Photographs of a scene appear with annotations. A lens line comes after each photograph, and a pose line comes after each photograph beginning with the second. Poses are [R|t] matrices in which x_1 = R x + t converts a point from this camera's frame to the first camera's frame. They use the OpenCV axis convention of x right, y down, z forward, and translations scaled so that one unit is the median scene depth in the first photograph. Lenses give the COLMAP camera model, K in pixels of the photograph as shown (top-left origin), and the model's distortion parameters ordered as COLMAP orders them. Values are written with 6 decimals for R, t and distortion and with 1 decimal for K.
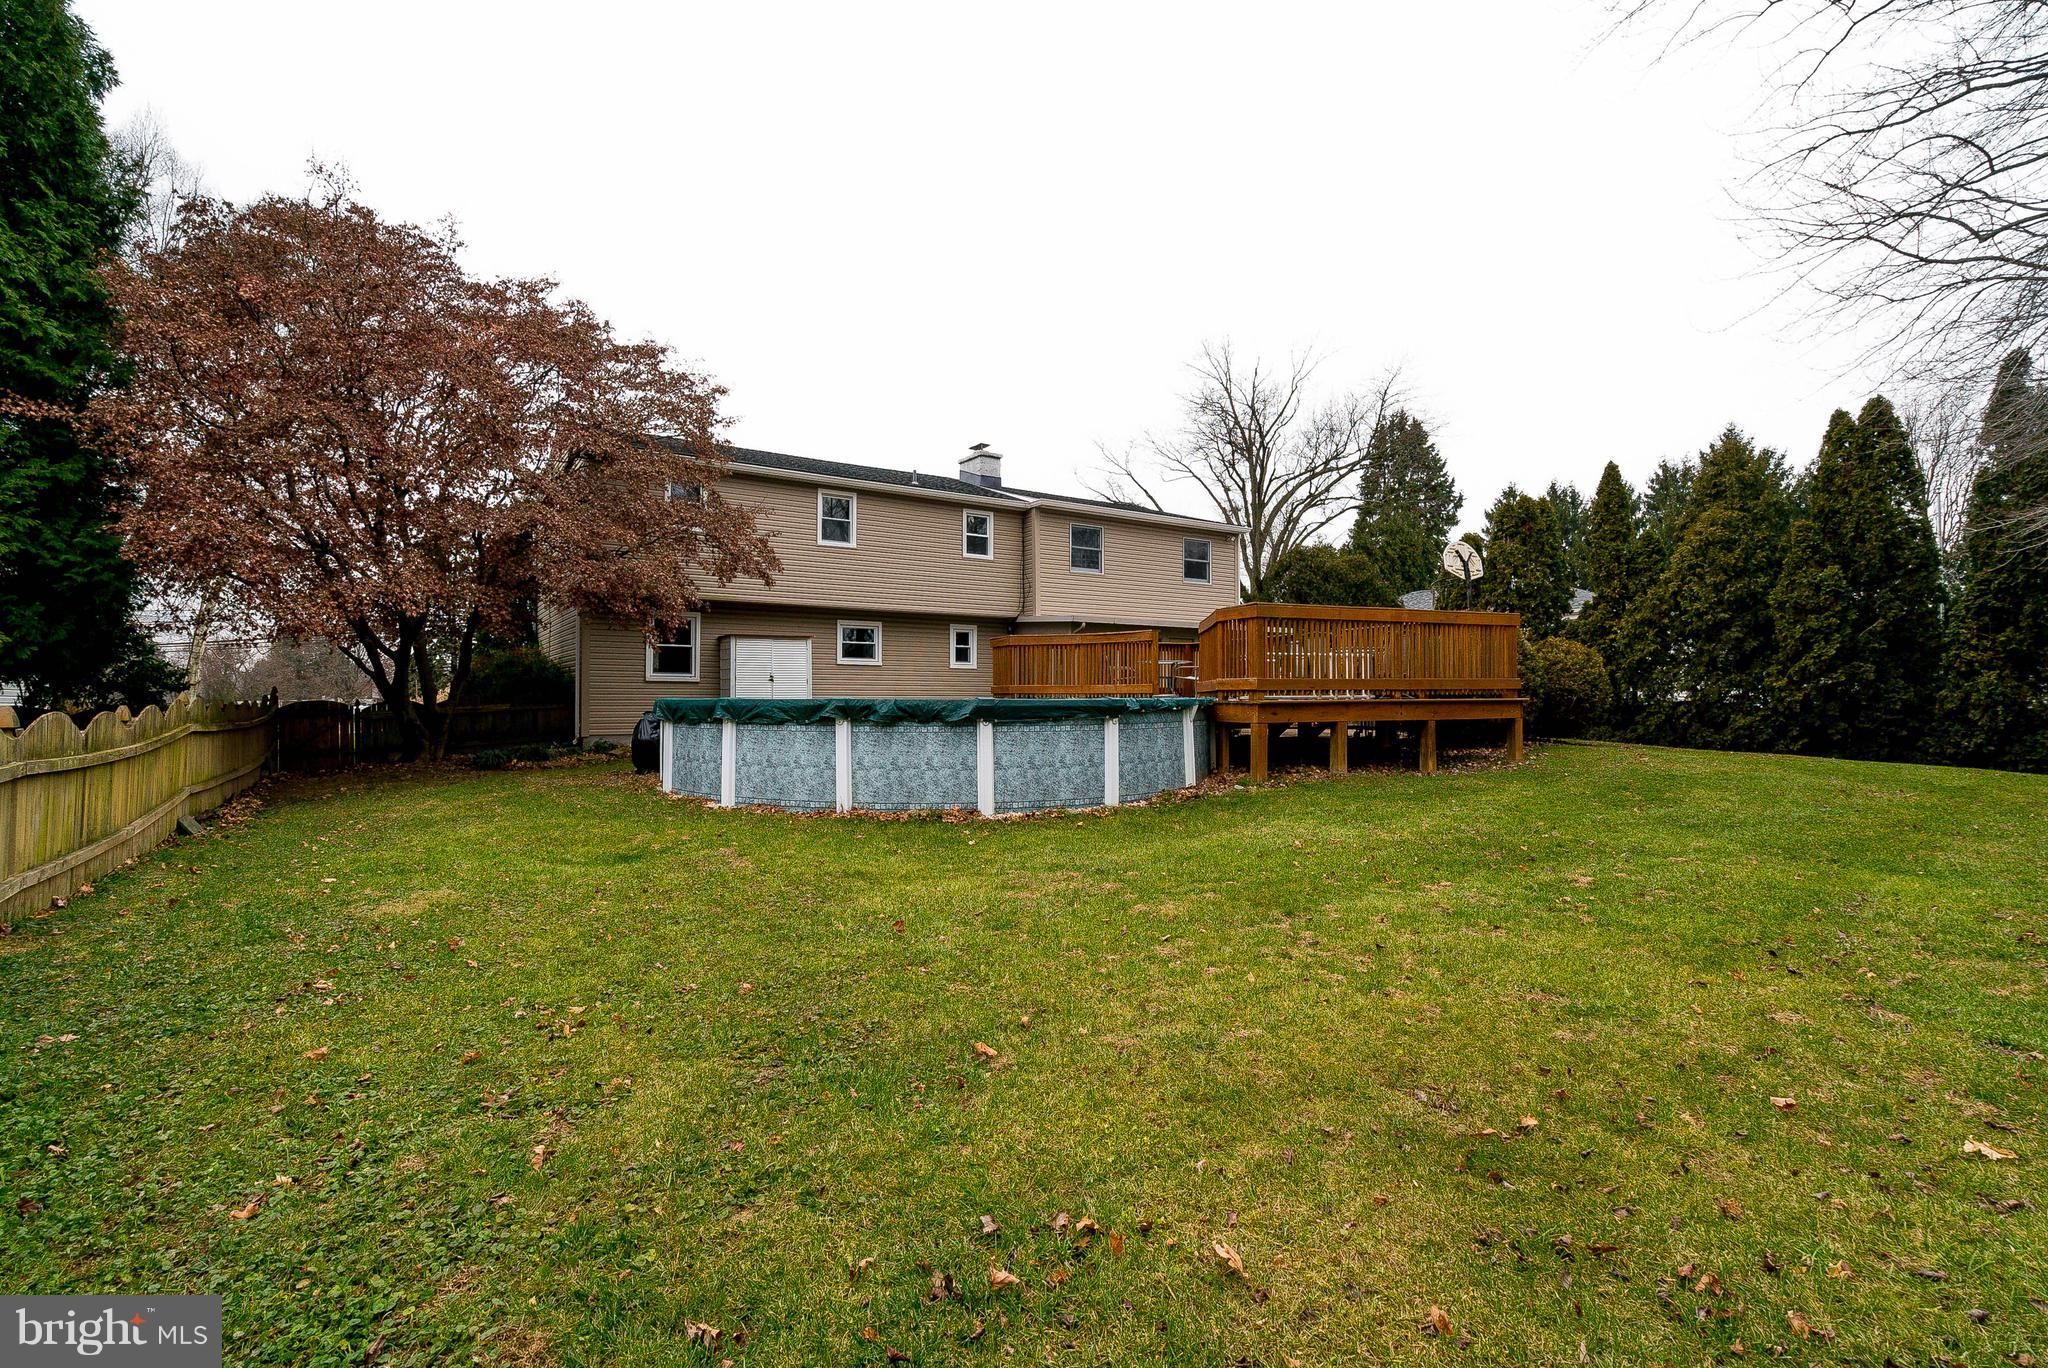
lens RADIAL K [[1043.6, 0, 1019.8], [0, 1043.6, 658.4], [0, 0, 1]] dist [-0.005415, -0.000094]
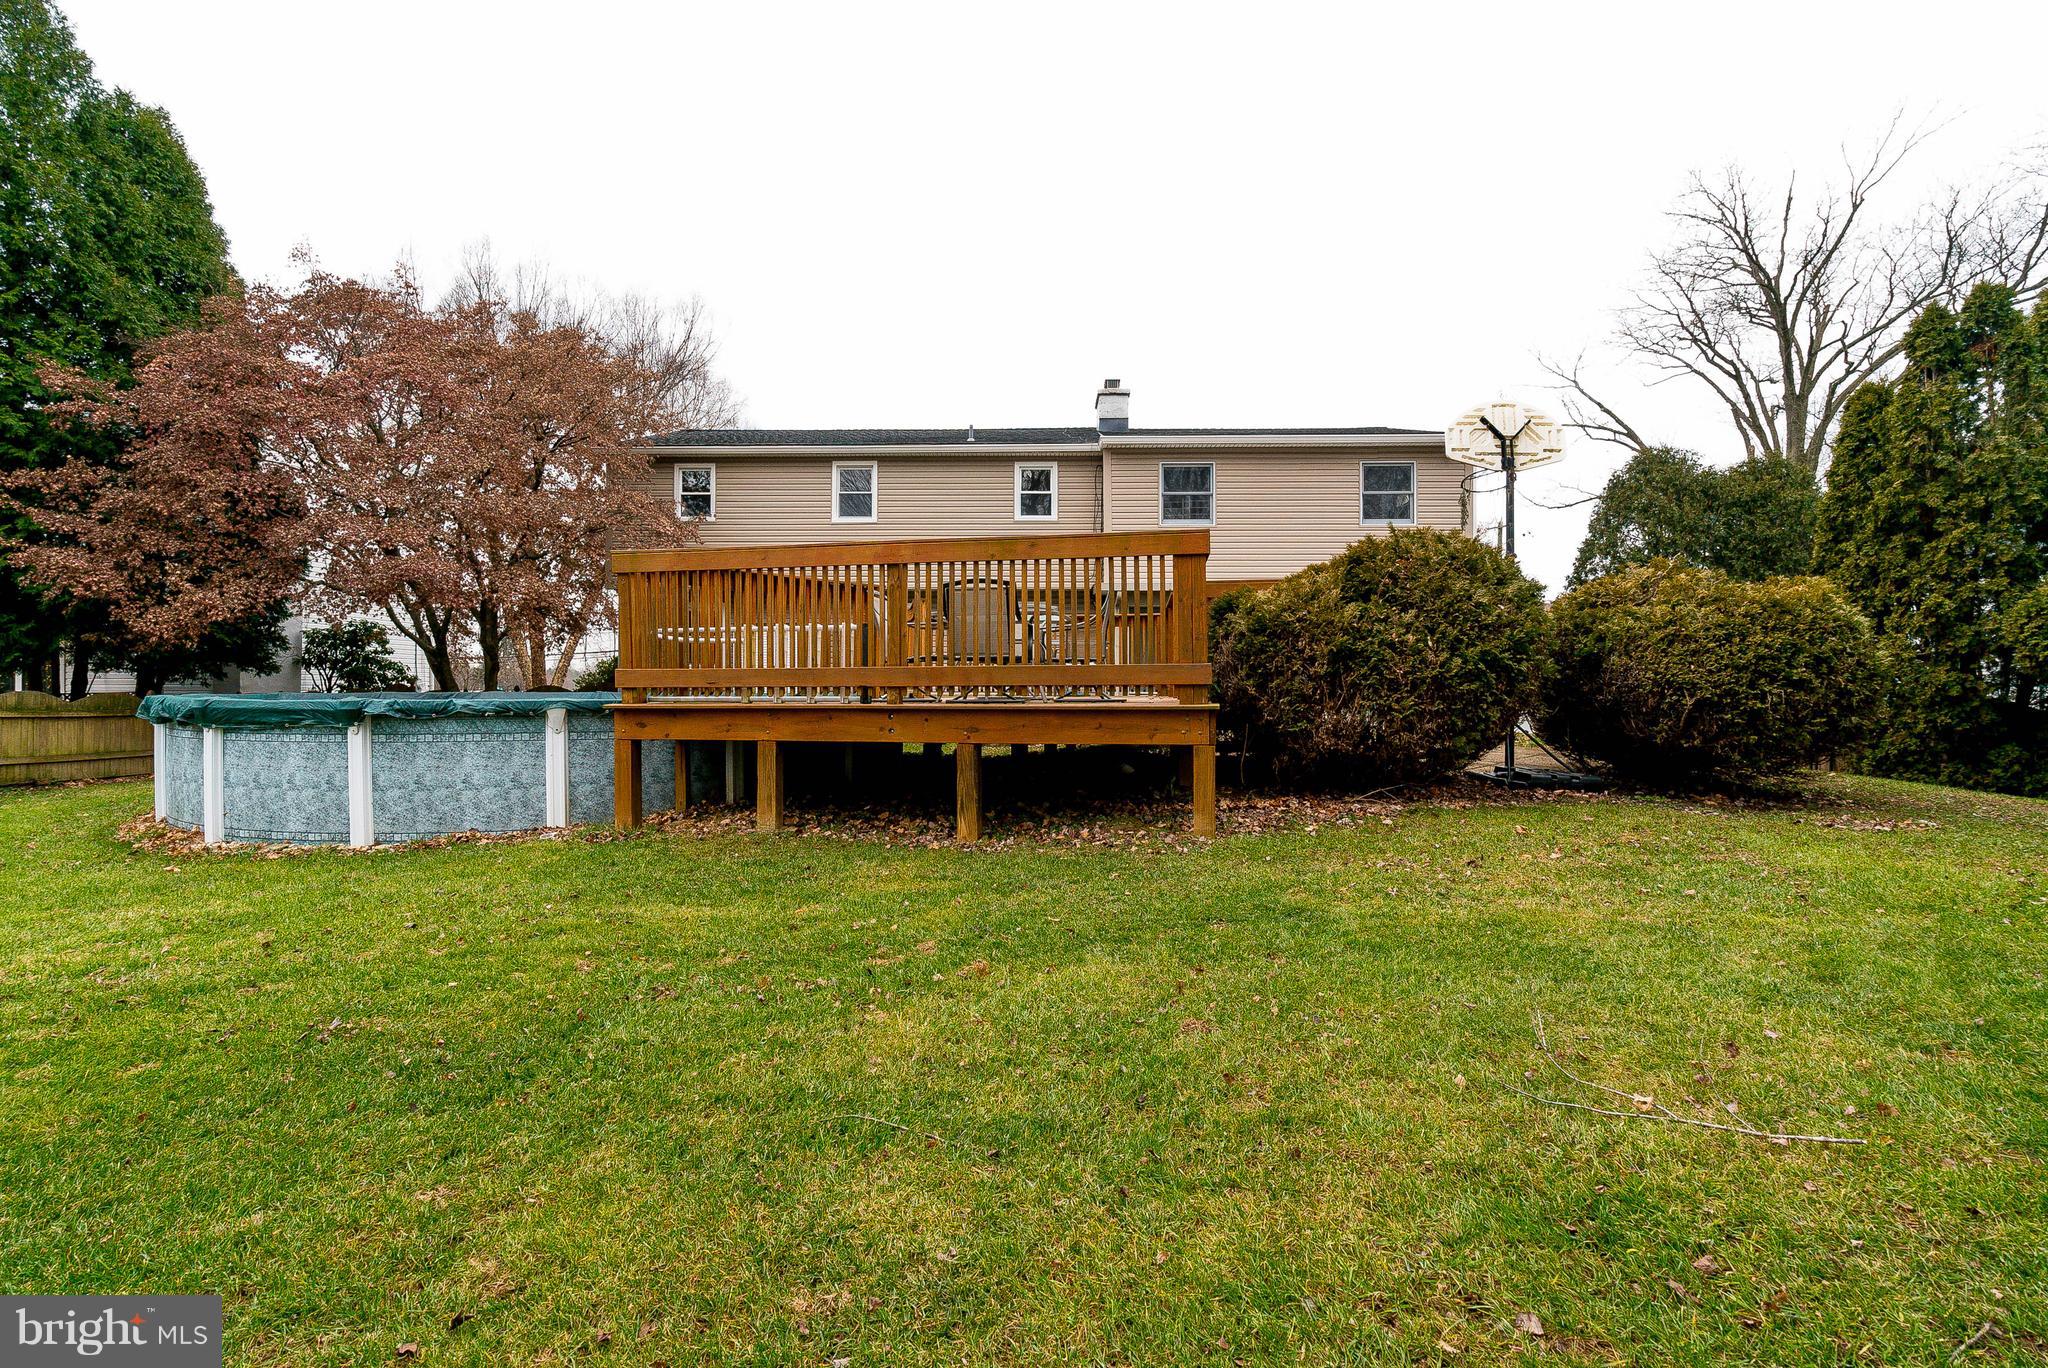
lens RADIAL K [[1043.6, 0, 1019.8], [0, 1043.6, 658.4], [0, 0, 1]] dist [-0.005415, -0.000094]
pose [[0.782831, -0.013534, -0.622087, 0.478934], [0.018256, 0.999833, 0.001221, 0.009296], [0.621966, -0.012313, 0.782948, 0.381664]]
